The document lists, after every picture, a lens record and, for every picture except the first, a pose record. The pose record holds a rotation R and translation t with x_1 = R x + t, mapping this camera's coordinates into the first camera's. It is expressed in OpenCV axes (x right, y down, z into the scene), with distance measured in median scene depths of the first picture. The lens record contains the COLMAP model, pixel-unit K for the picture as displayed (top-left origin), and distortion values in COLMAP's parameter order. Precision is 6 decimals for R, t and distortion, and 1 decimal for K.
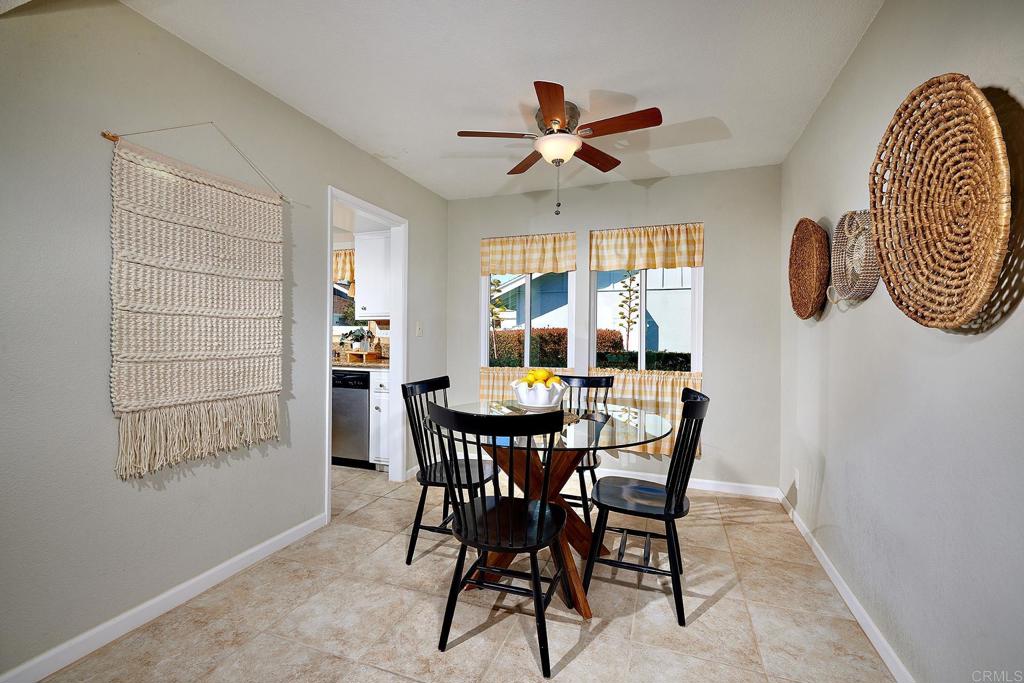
lens RADIAL K [[437.6, 0, 510.0], [0, 437.6, 335.4], [0, 0, 1]] dist [0.000159, 0.000400]
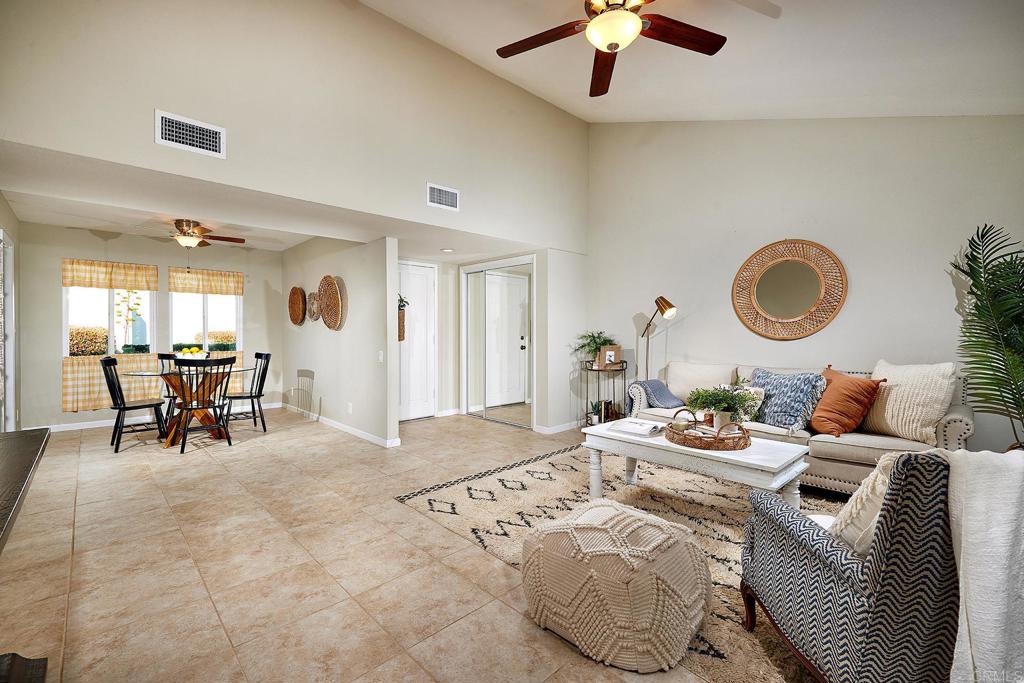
lens RADIAL K [[437.6, 0, 510.0], [0, 437.6, 335.4], [0, 0, 1]] dist [0.000159, 0.000400]
pose [[0.444113, -0.015915, 0.895829, -1.100614], [0.007439, 0.999873, 0.014076, -0.001503], [-0.895940, 0.000412, 0.444175, -1.299805]]
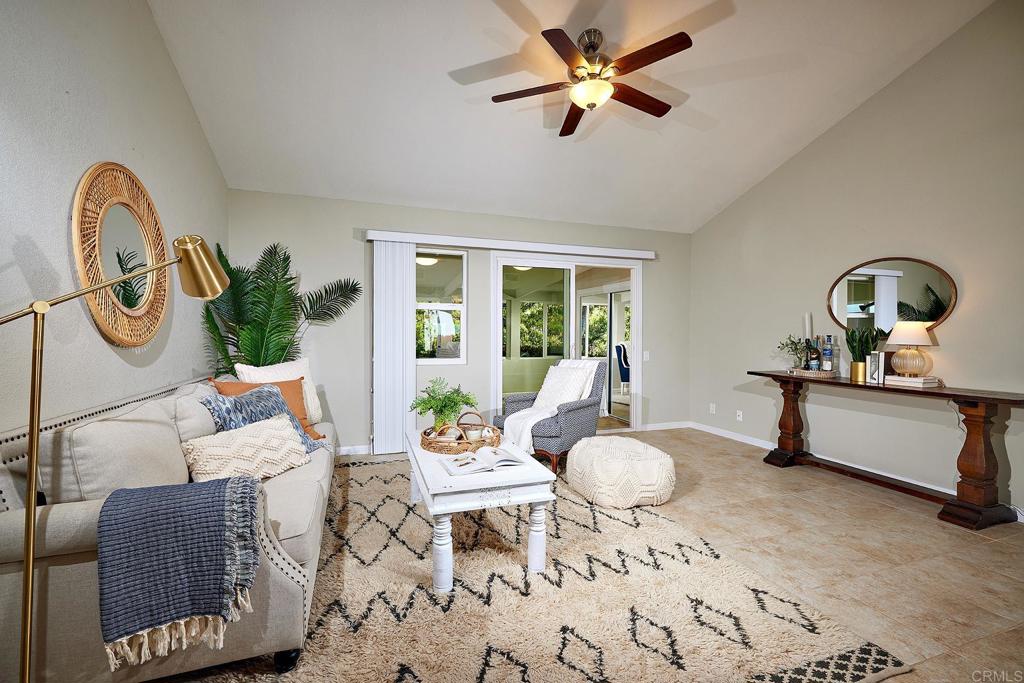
lens RADIAL K [[437.6, 0, 510.0], [0, 437.6, 335.4], [0, 0, 1]] dist [0.000159, 0.000400]
pose [[-0.776836, -0.007986, -0.629652, 0.766087], [-0.008240, 0.999963, -0.002517, 0.010432], [0.629649, 0.003233, -0.776873, -0.290070]]
